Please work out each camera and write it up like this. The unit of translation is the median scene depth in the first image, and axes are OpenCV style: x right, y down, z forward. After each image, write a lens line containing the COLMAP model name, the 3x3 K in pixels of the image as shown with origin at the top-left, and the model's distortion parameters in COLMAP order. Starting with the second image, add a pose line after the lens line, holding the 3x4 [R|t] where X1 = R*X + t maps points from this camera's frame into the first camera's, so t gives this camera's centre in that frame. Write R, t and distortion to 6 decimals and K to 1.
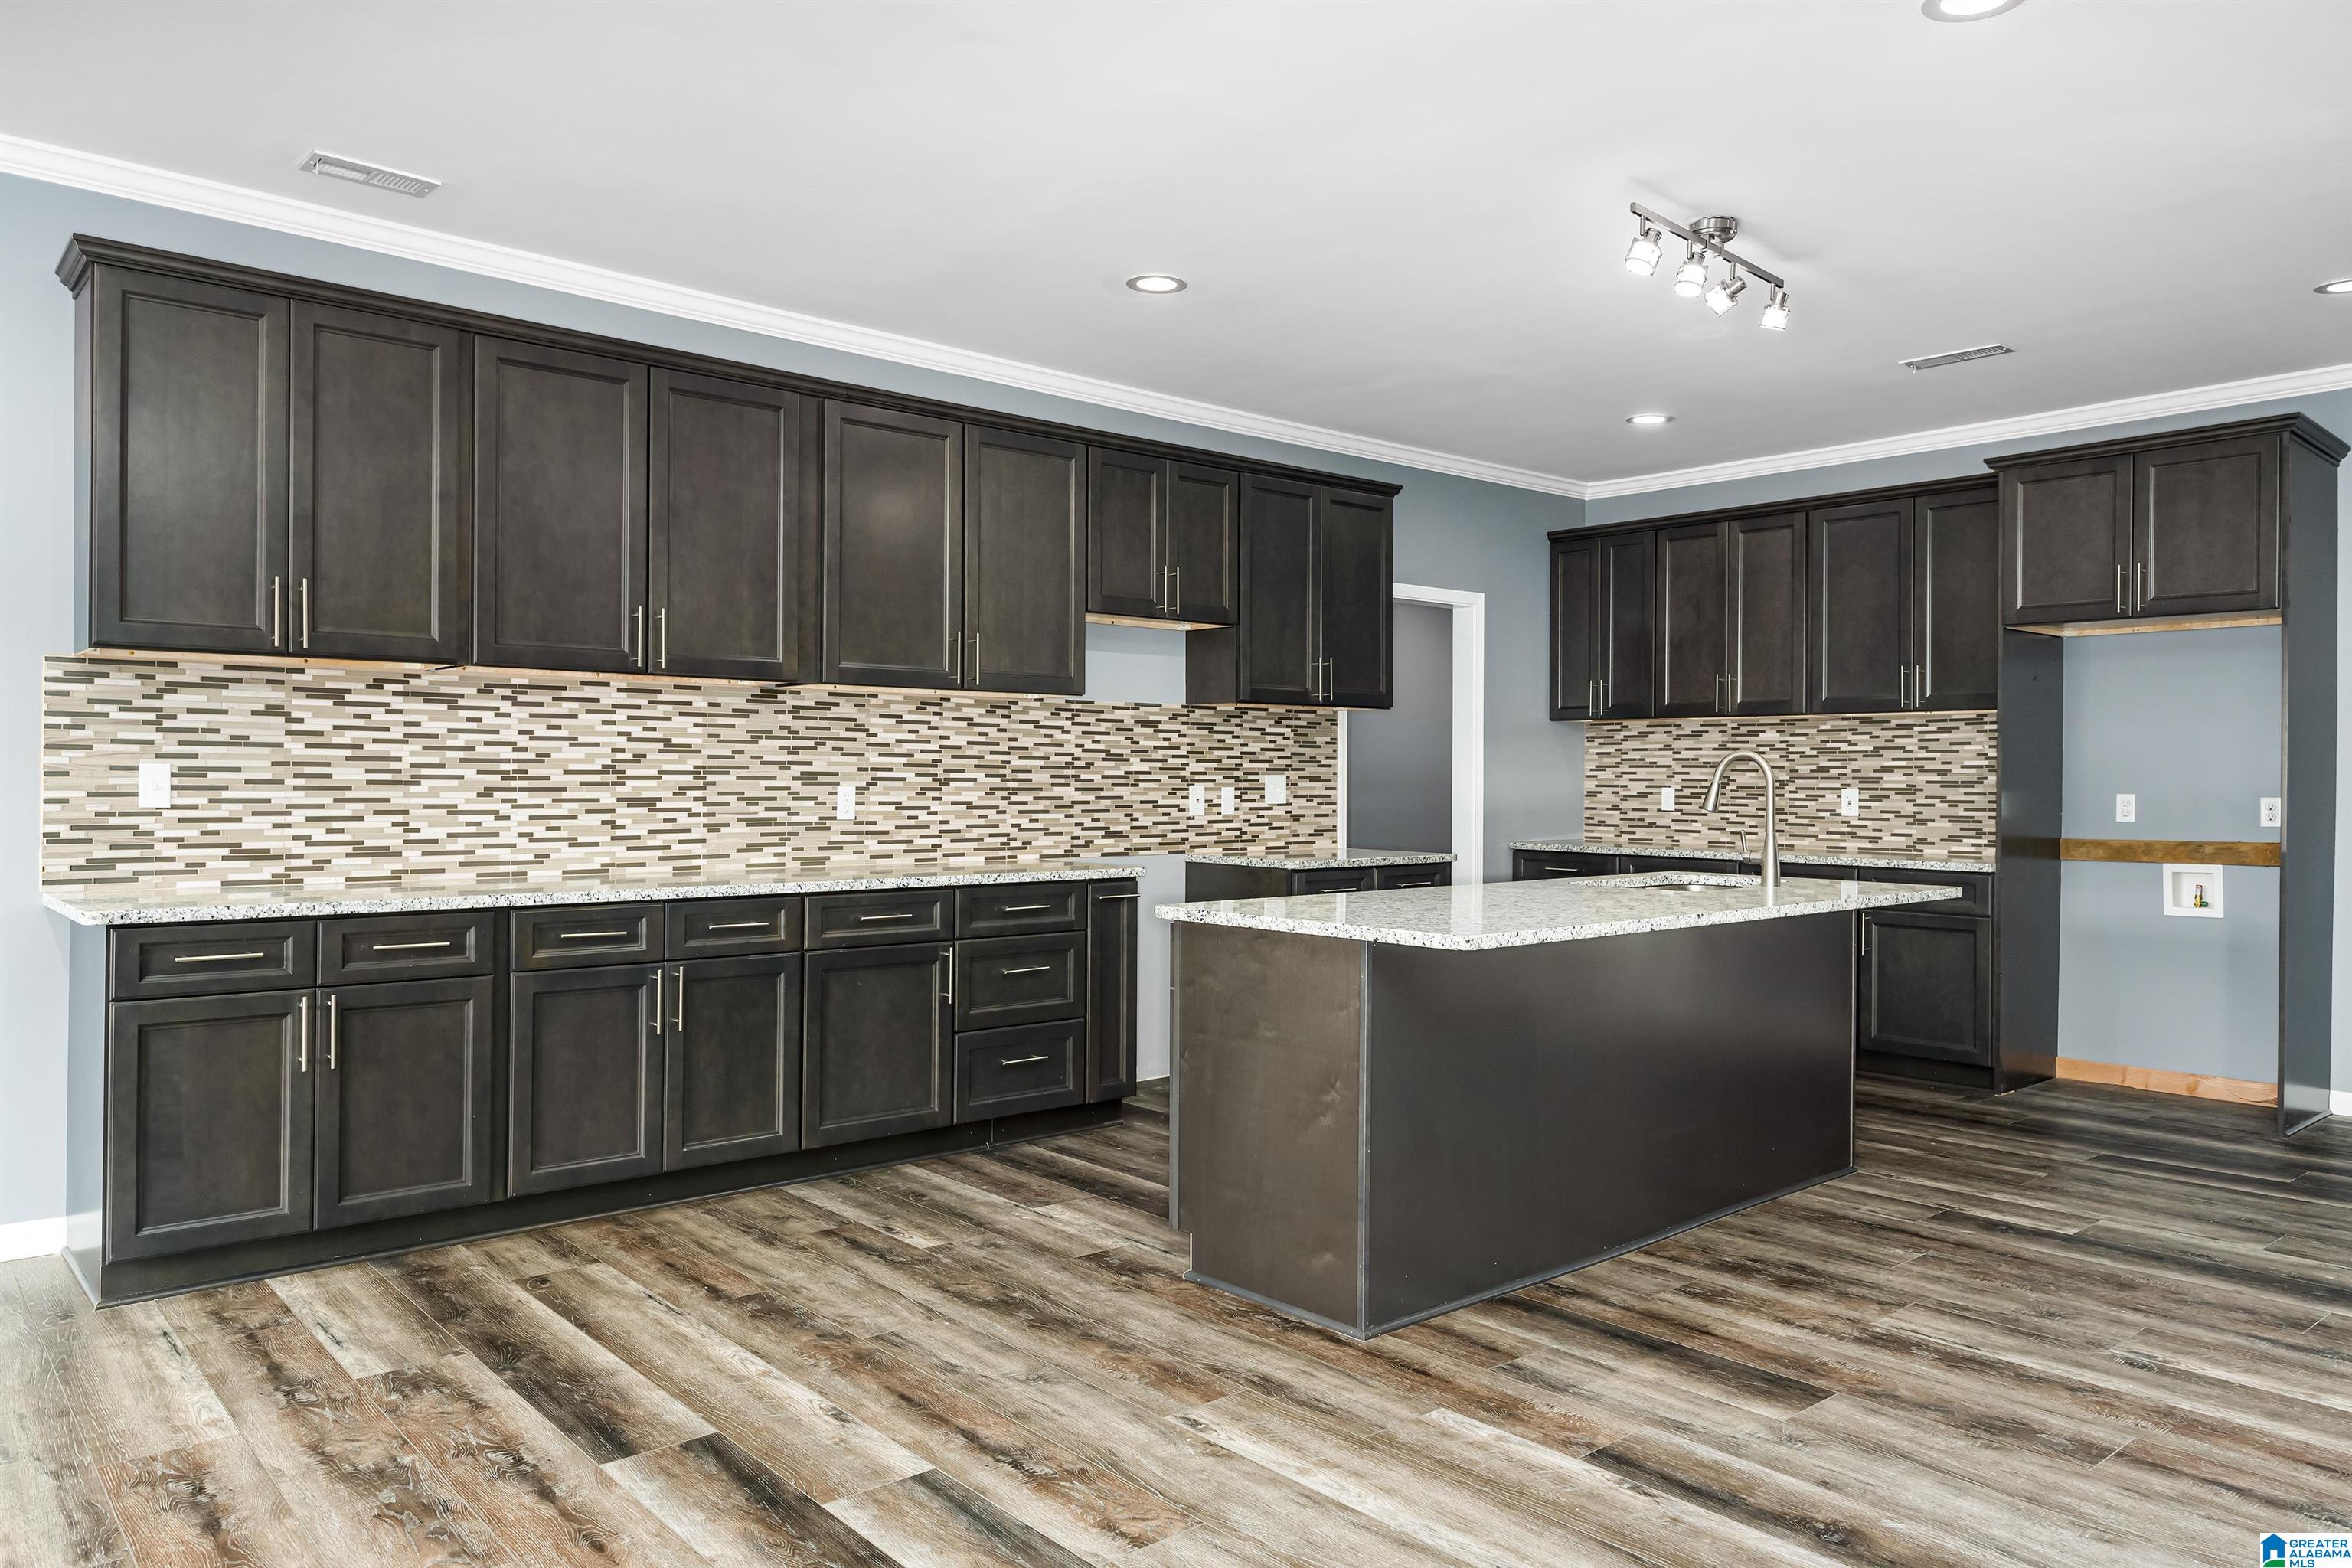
lens RADIAL K [[1577.3, 0, 1176.0], [0, 1577.3, 784.0], [0, 0, 1]] dist [-0.002232, -0.000844]
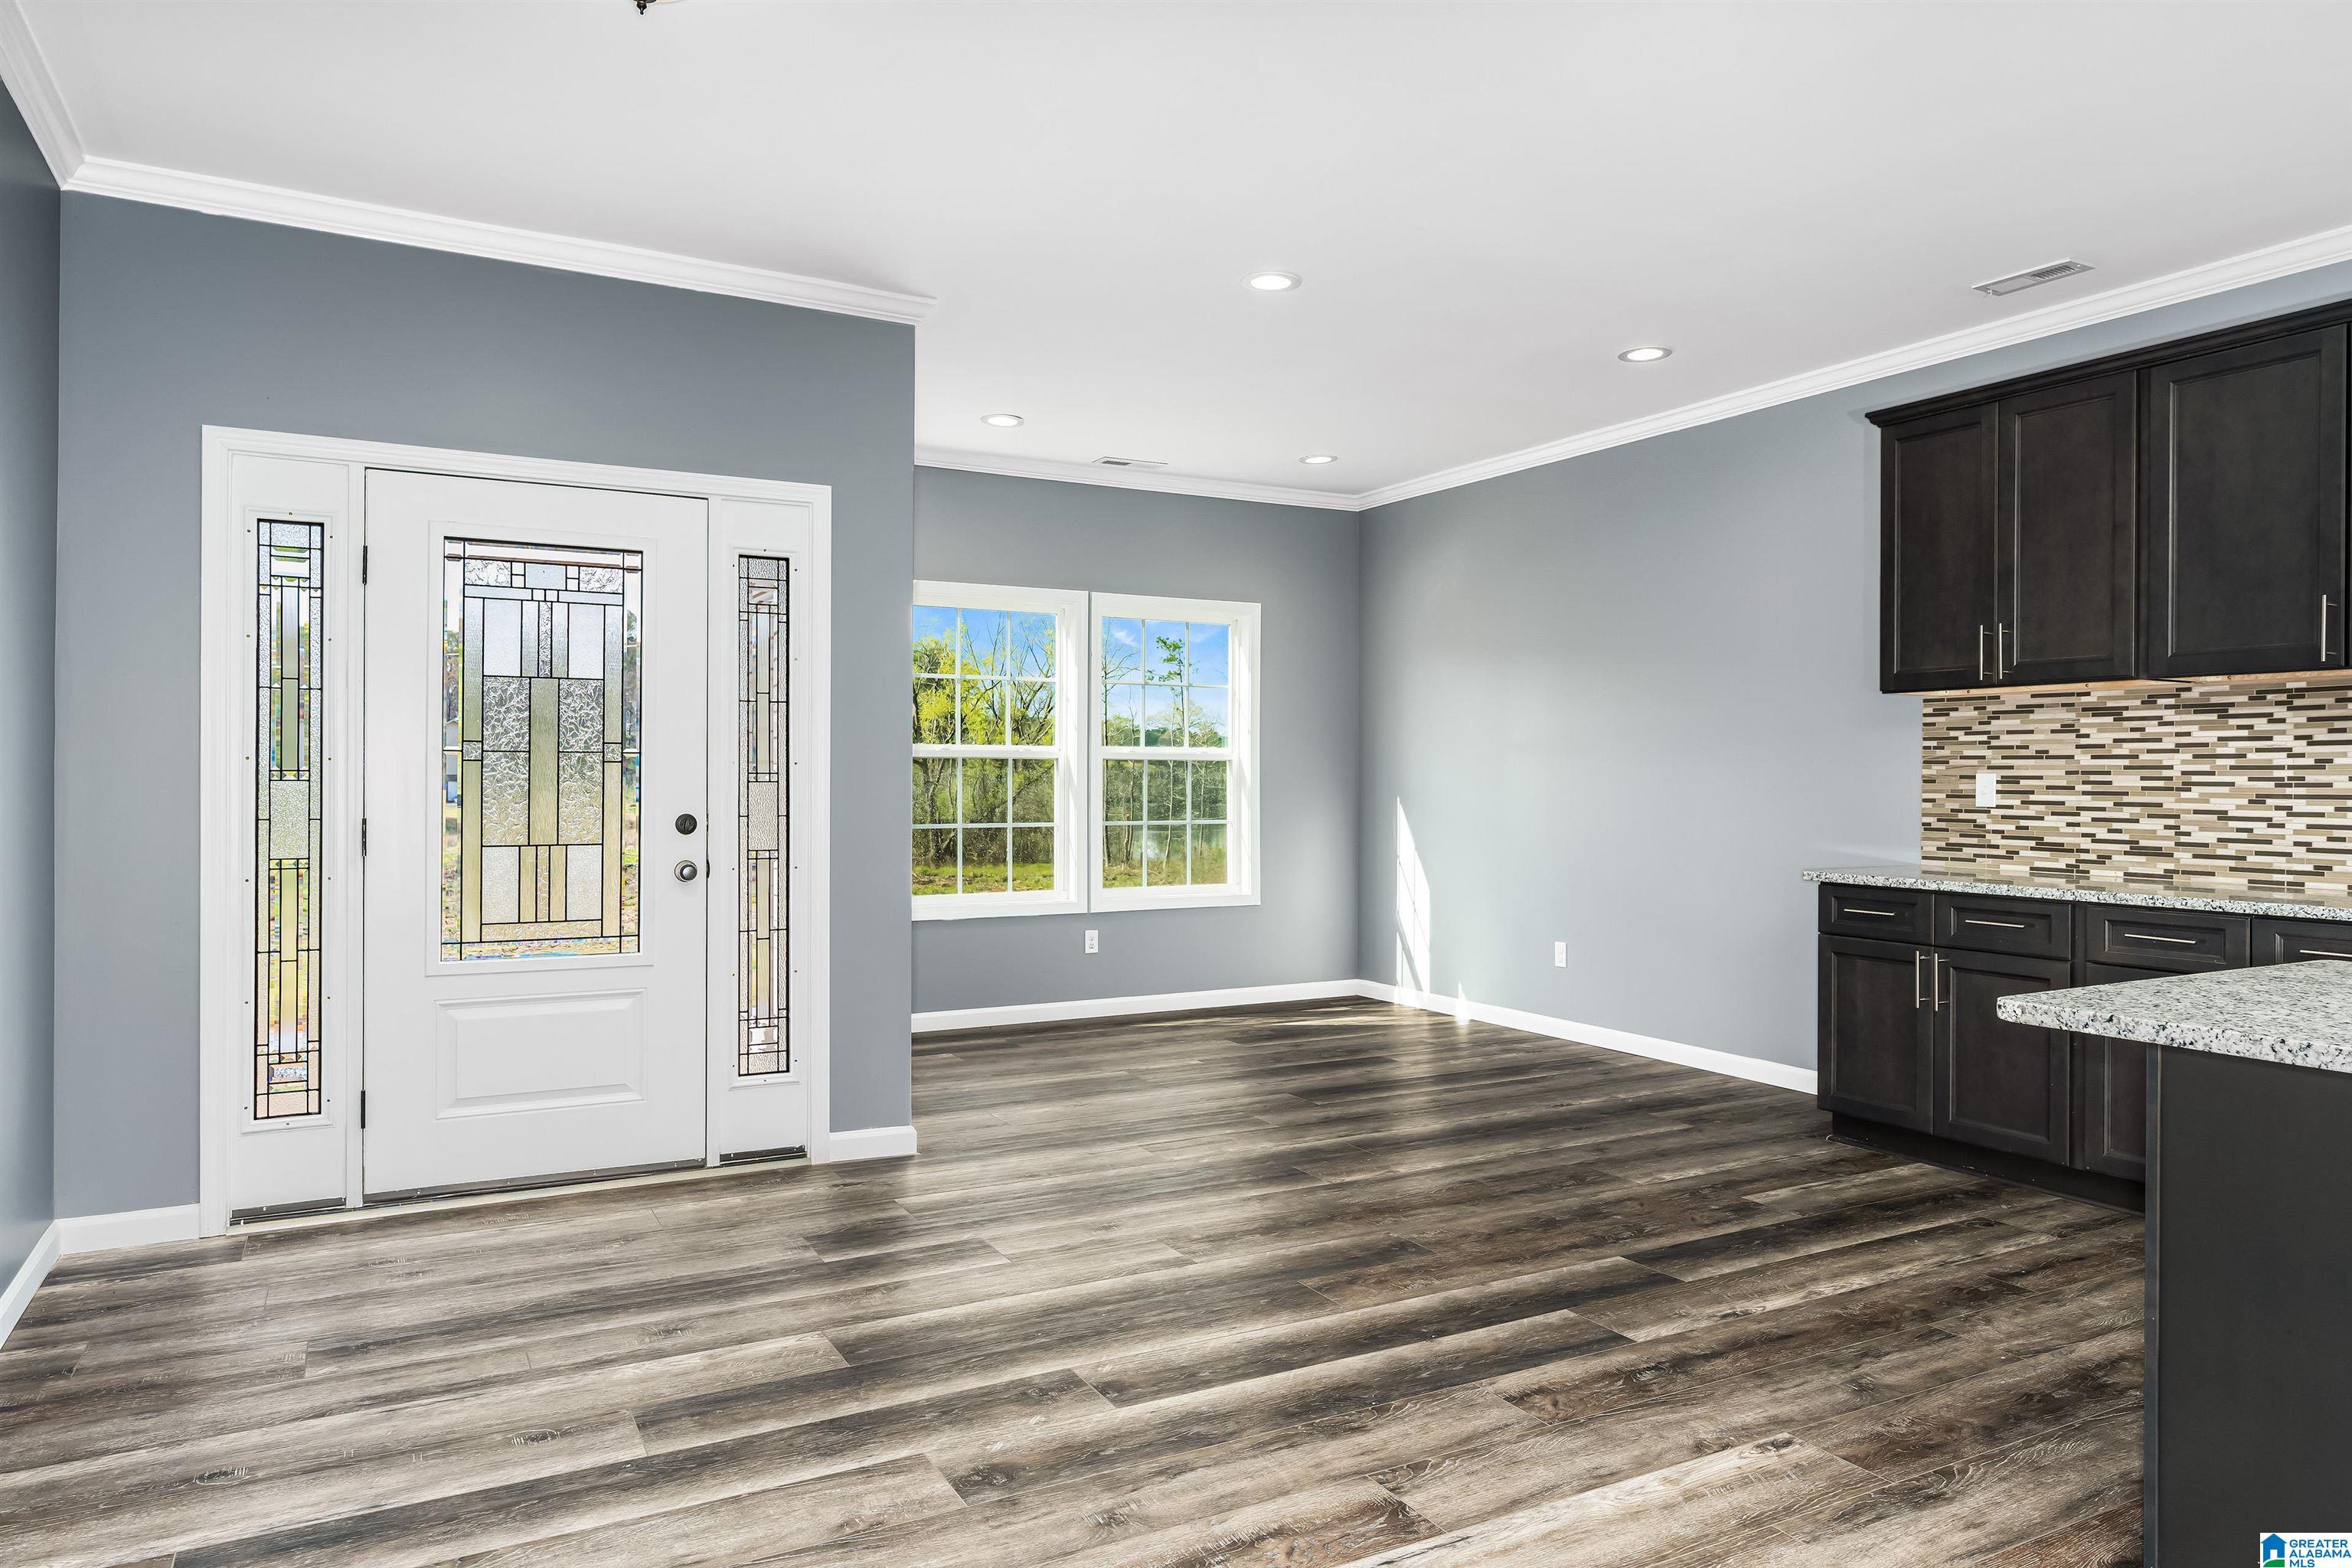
lens RADIAL K [[1478.8, 0, 1176.0], [0, 1478.8, 784.0], [0, 0, 1]] dist [0.004293, -0.000395]
pose [[-0.213716, -0.002460, -0.976893, 0.709104], [-0.008959, 0.999960, -0.000558, 0.002609], [0.976855, 0.008632, -0.213730, 0.601299]]
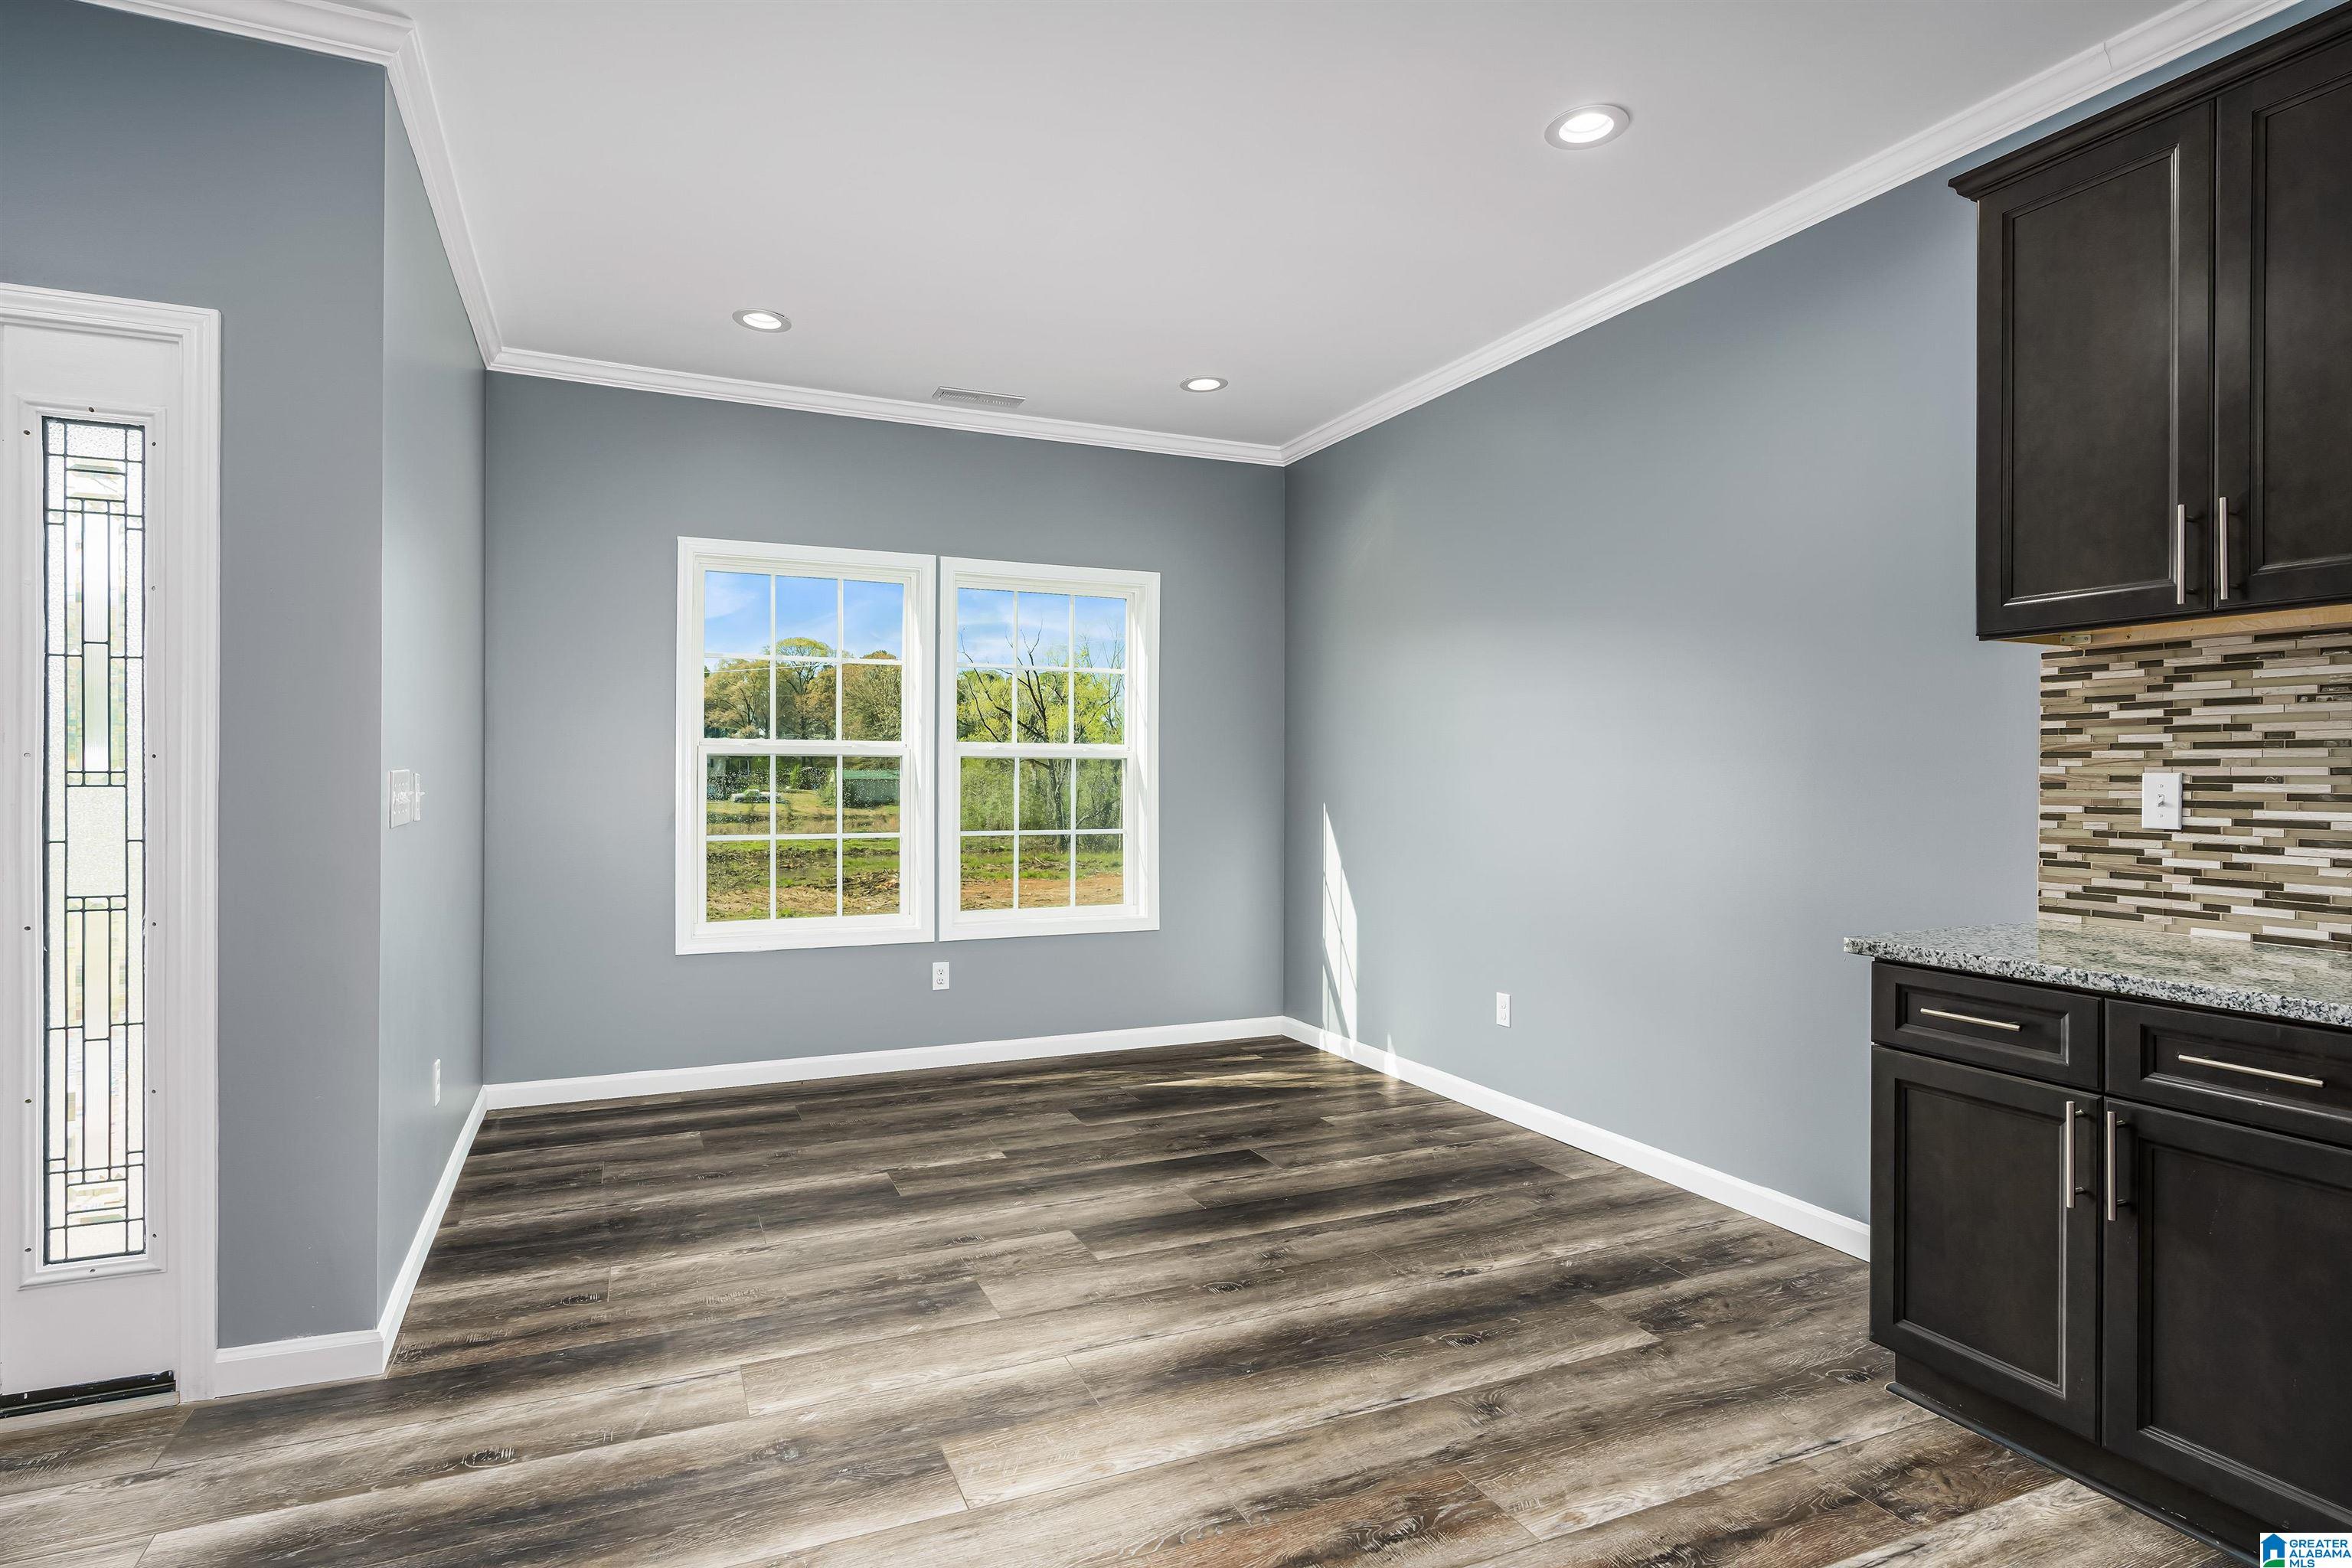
lens RADIAL K [[1217.8, 0, 1176.0], [0, 1217.8, 784.0], [0, 0, 1]] dist [-0.000525, 0.000082]
pose [[-0.293724, -0.003480, -0.955884, 0.077062], [-0.009607, 0.999954, -0.000689, -0.002272], [0.955842, 0.008981, -0.293744, 0.707373]]
